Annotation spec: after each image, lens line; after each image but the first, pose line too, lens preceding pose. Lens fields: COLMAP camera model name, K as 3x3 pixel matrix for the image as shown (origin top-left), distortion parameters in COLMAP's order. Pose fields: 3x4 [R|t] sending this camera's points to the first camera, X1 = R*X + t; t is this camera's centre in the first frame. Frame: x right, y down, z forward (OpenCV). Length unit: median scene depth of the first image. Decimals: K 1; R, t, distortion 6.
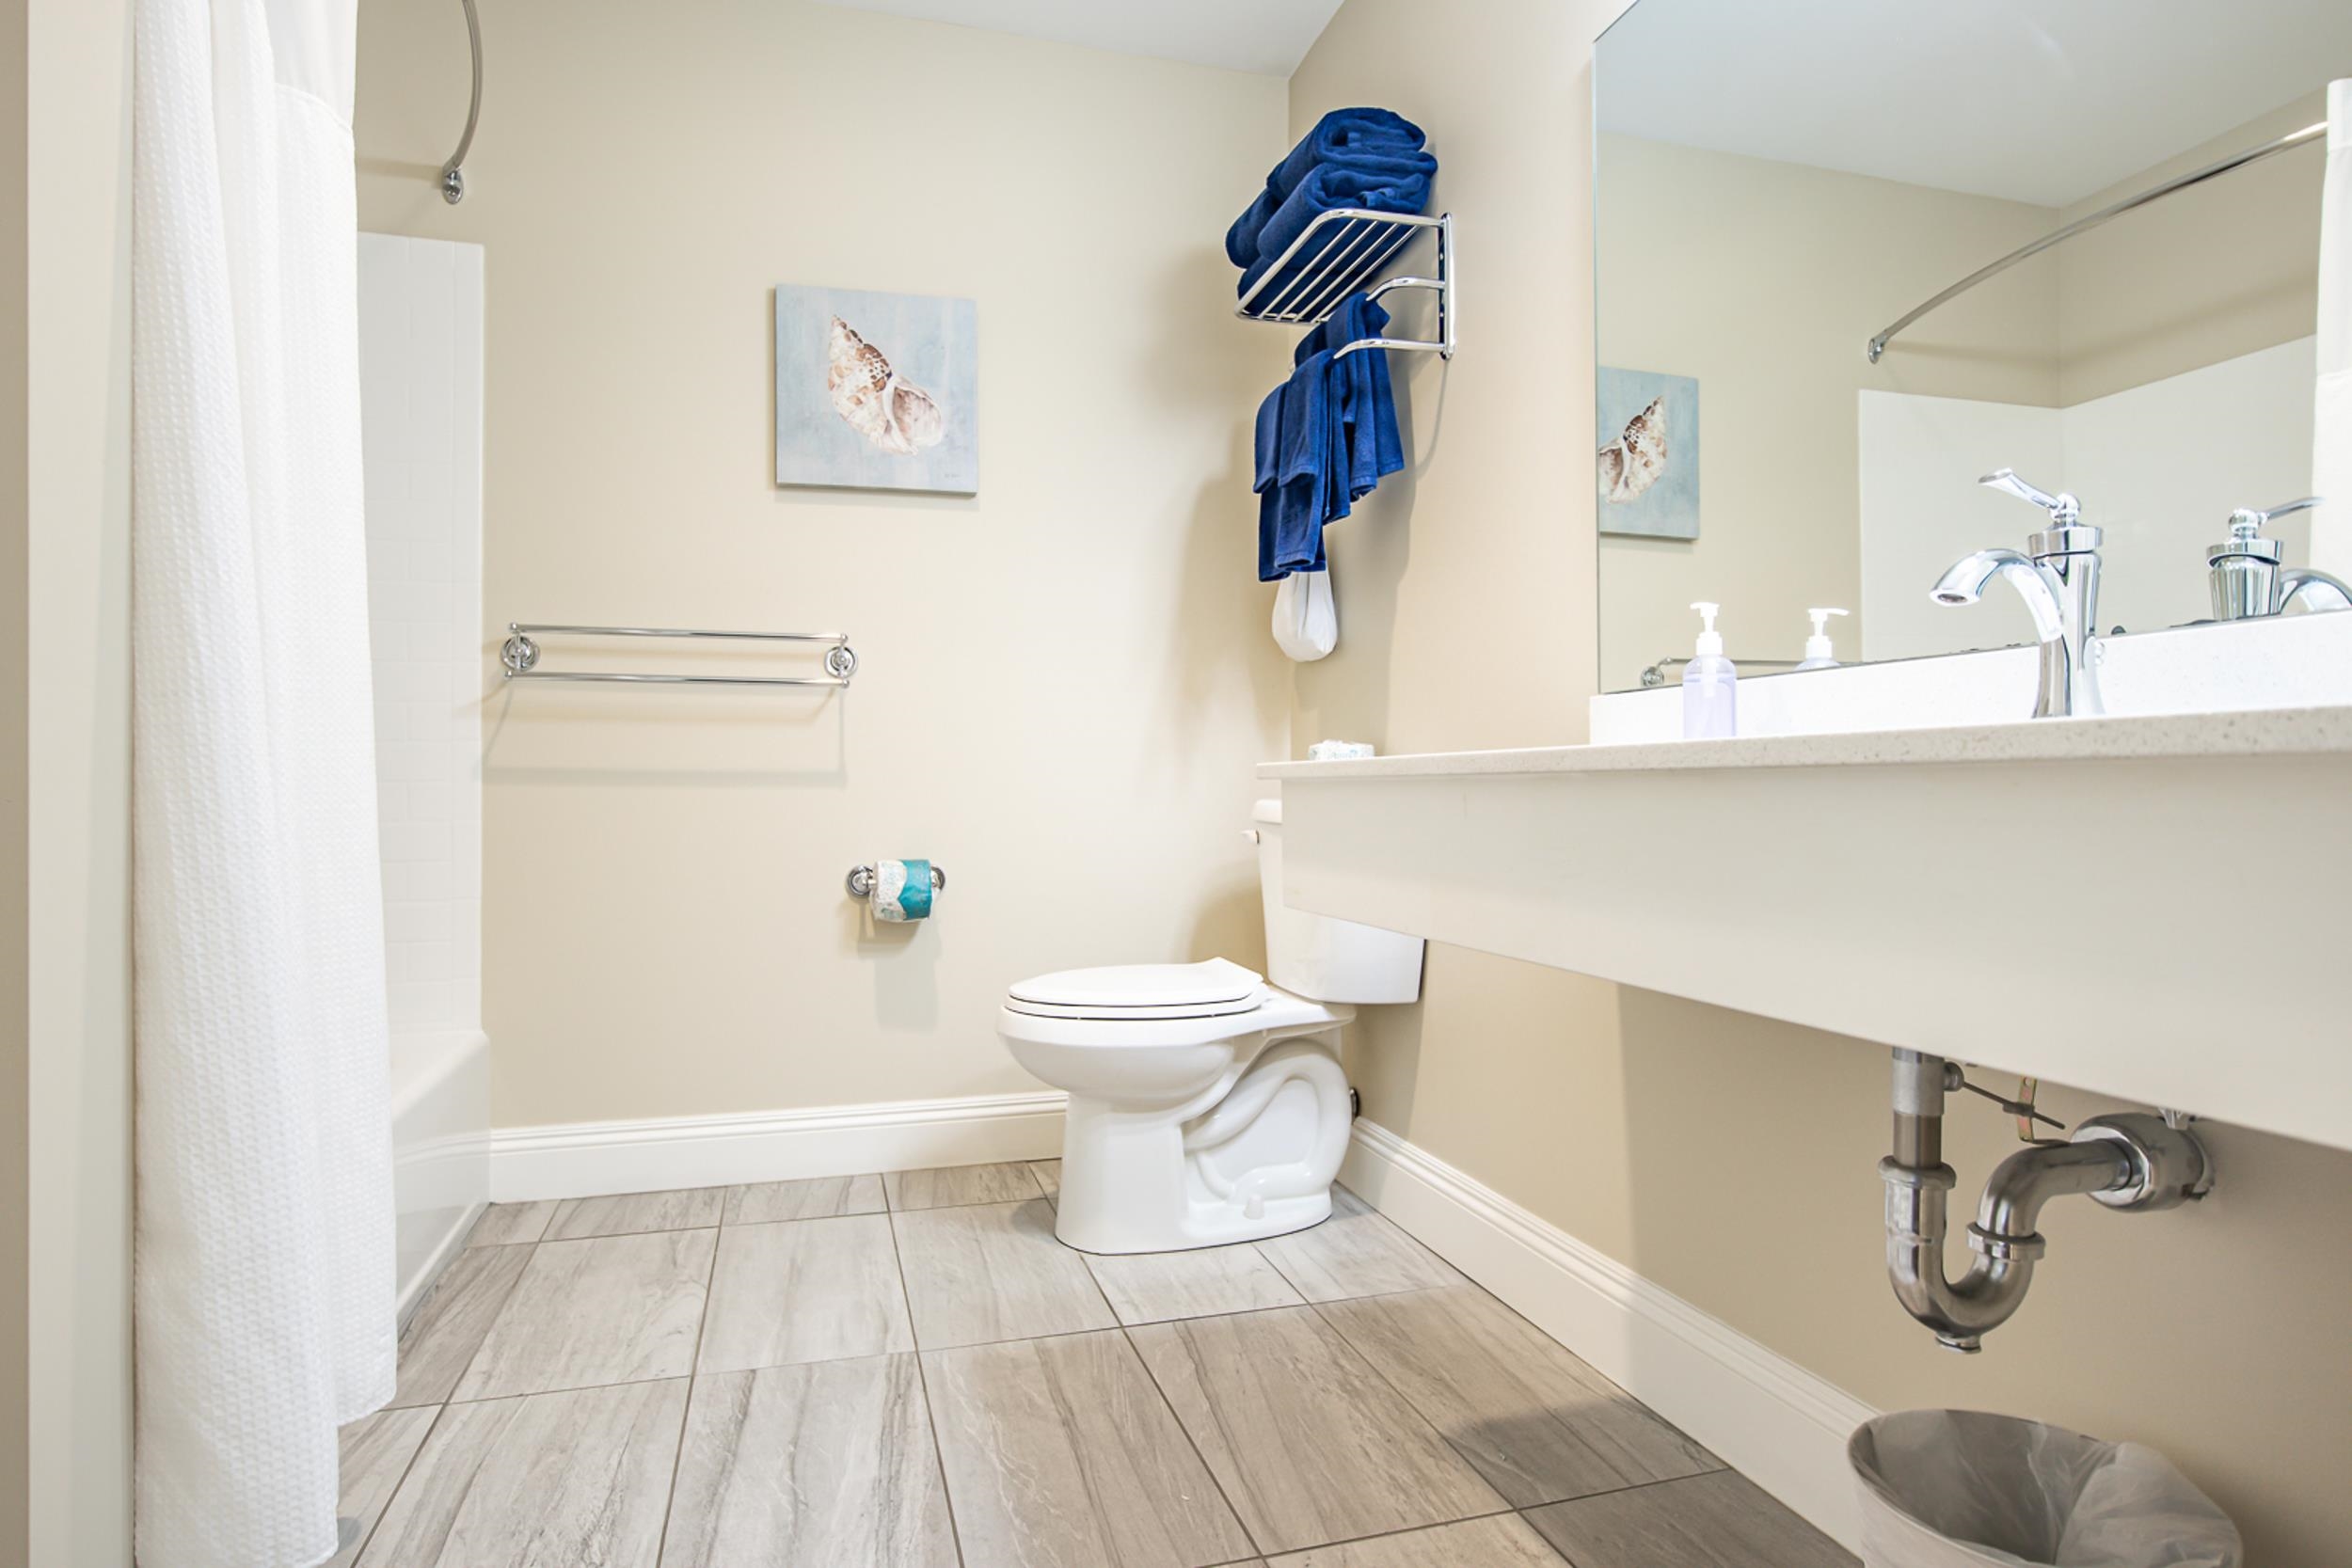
lens RADIAL K [[1287.8, 0, 1176.0], [0, 1287.8, 784.0], [0, 0, 1]] dist [-0.039901, 0.014126]
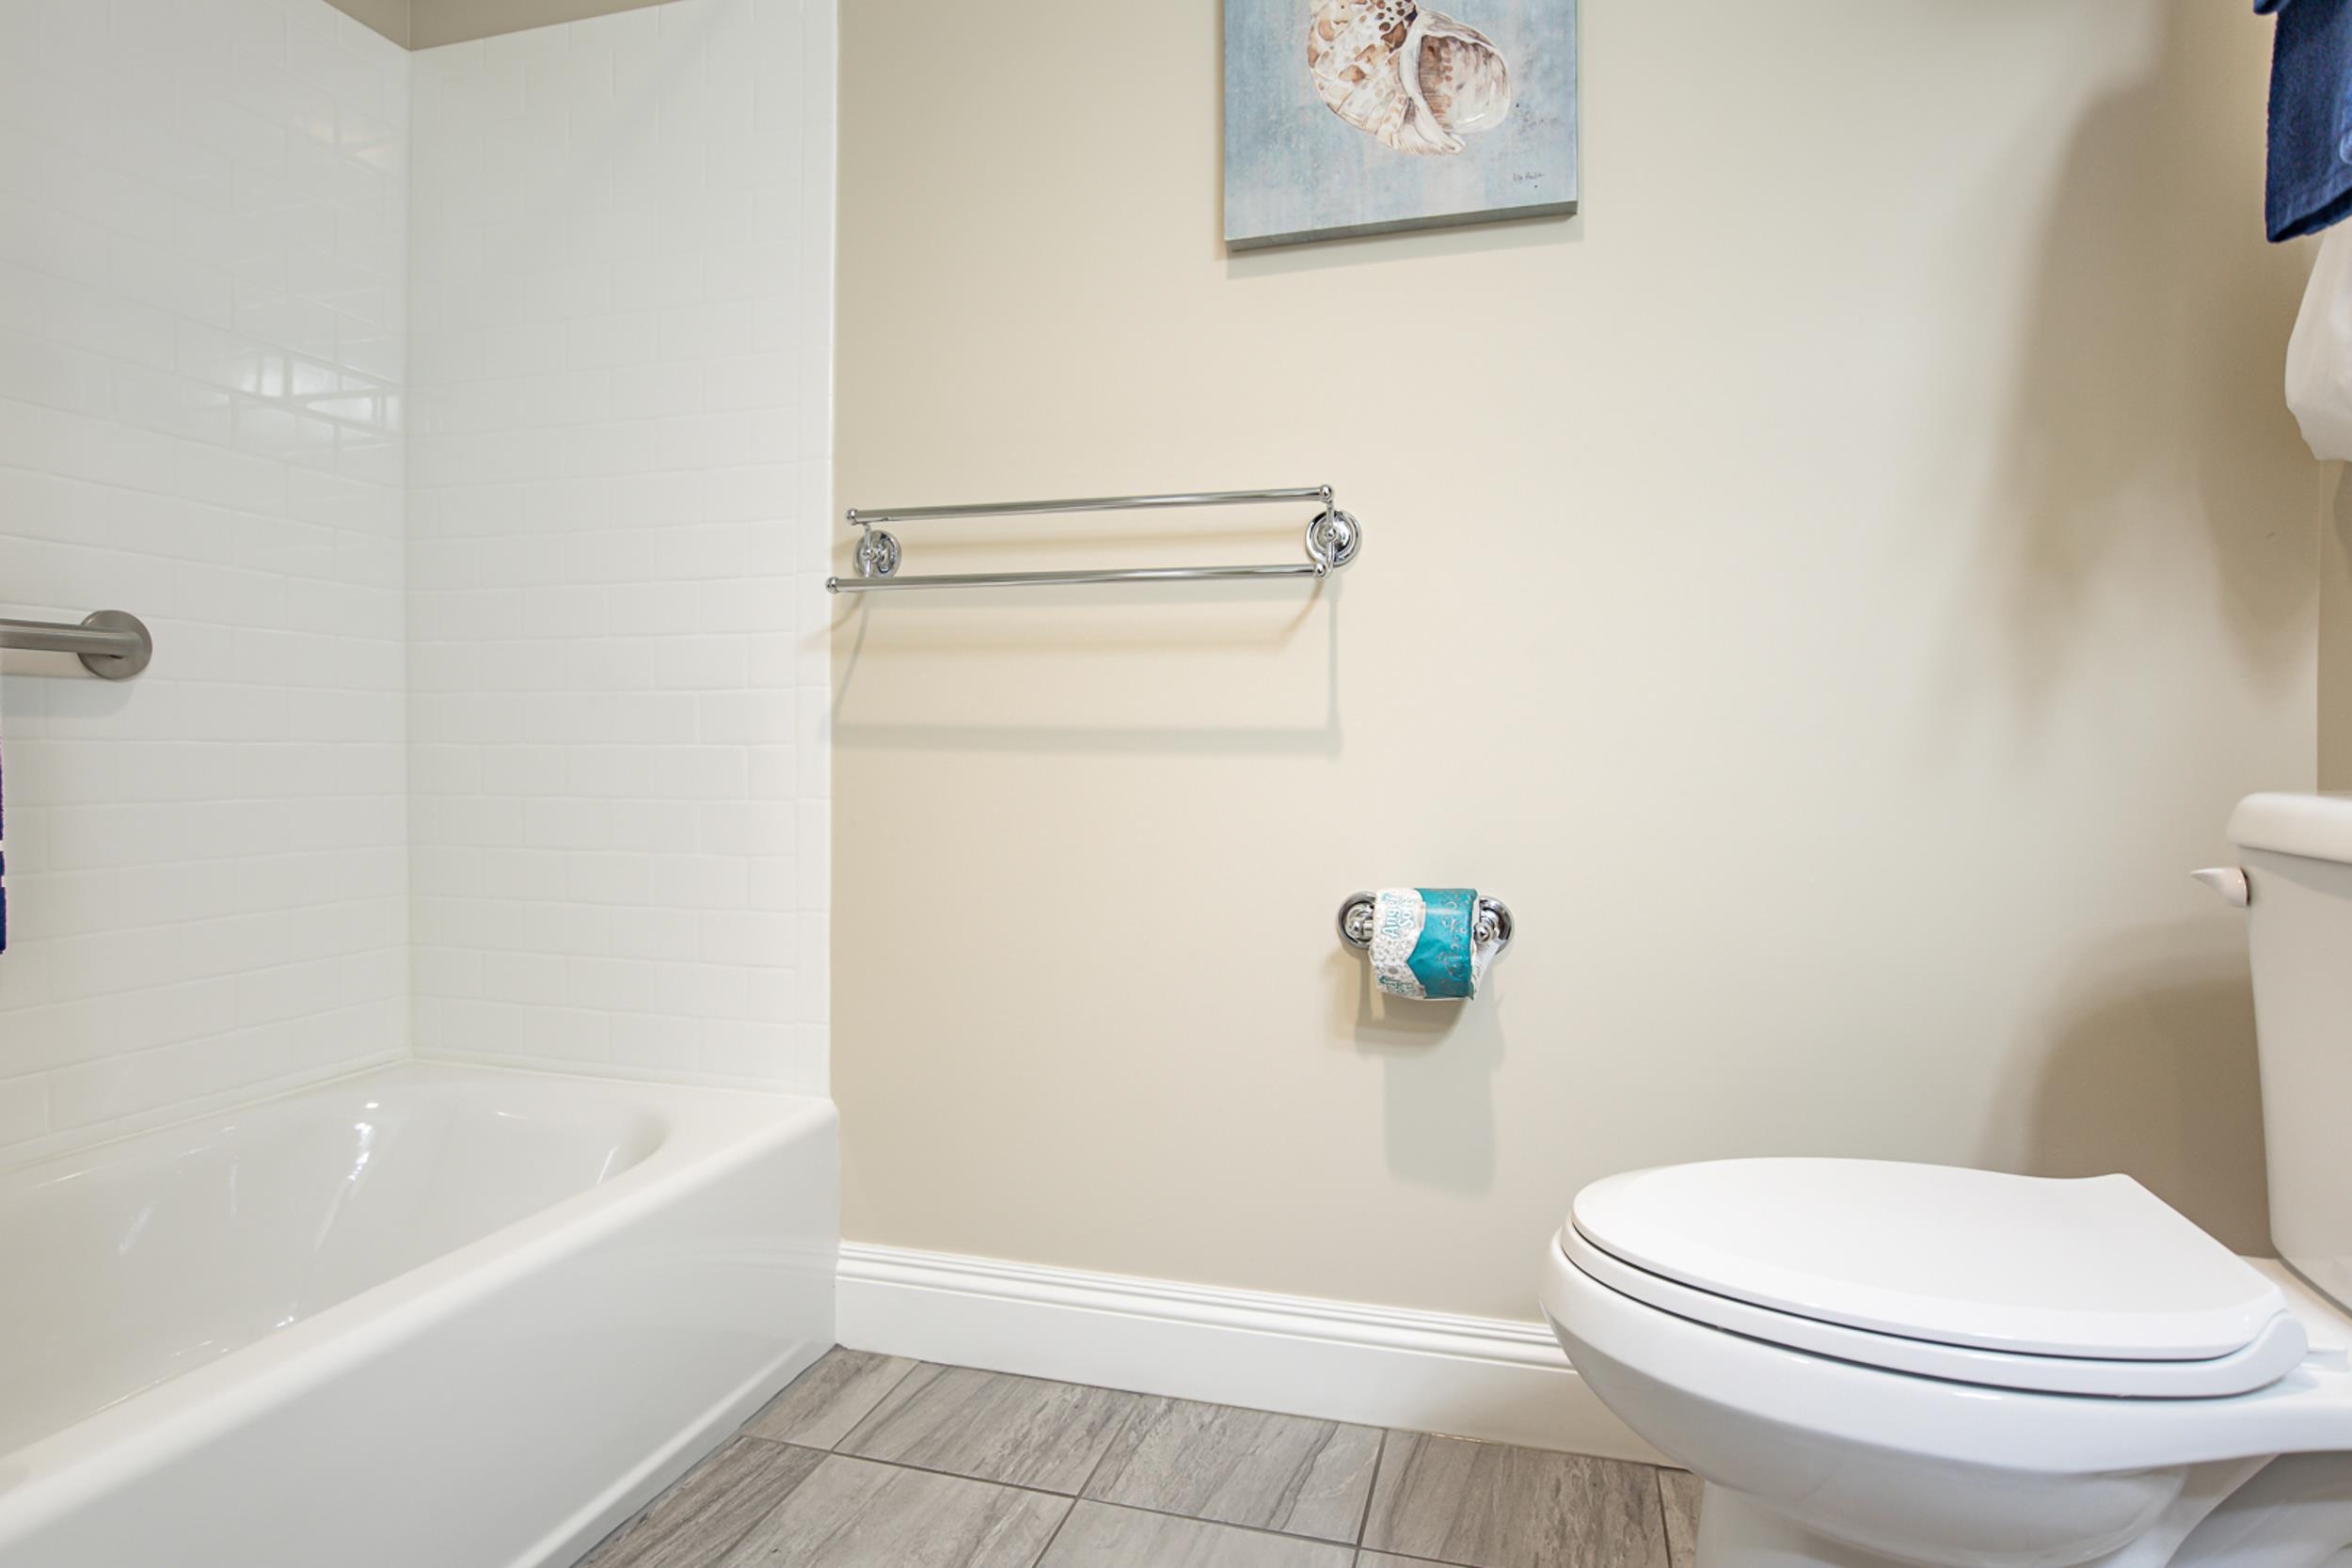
lens RADIAL K [[1287.8, 0, 1176.0], [0, 1287.8, 784.0], [0, 0, 1]] dist [-0.039901, 0.014126]
pose [[0.841831, 0.017975, -0.539442, -0.006583], [-0.006842, 0.999720, 0.022634, 0.002576], [0.539698, -0.015363, 0.841719, 0.484629]]
